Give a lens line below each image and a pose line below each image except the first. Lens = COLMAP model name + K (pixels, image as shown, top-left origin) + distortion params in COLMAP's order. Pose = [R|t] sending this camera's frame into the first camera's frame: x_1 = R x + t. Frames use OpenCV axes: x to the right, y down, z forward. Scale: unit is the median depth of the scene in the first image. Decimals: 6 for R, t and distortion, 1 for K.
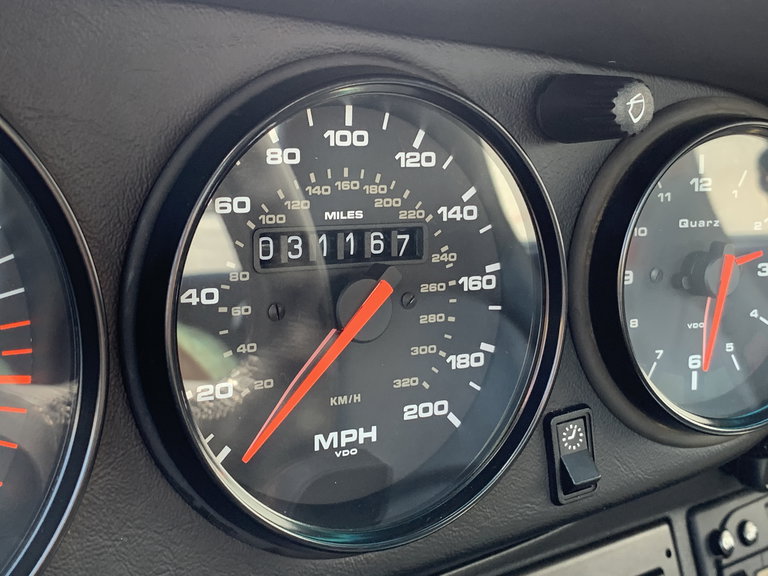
lens RADIAL K [[1163.9, 0, 384.0], [0, 1163.9, 288.2], [0, 0, 1]] dist [-0.007907, 0.000000]
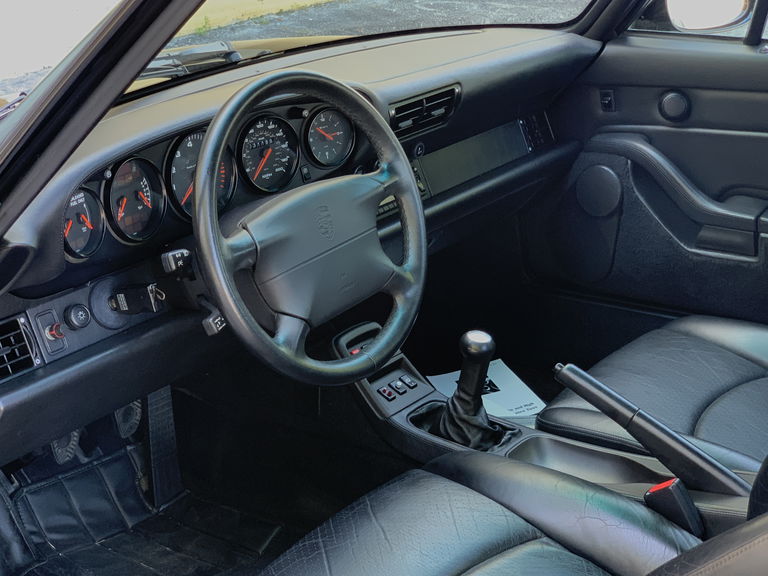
lens RADIAL K [[1273.0, 0, 384.0], [0, 1273.0, 287.9], [0, 0, 1]] dist [-0.008896, 0.000000]
pose [[0.966451, -0.178826, 0.184374, -0.733616], [0.150356, 0.975865, 0.158365, -0.243187], [-0.208244, -0.125331, 0.970014, -5.320515]]
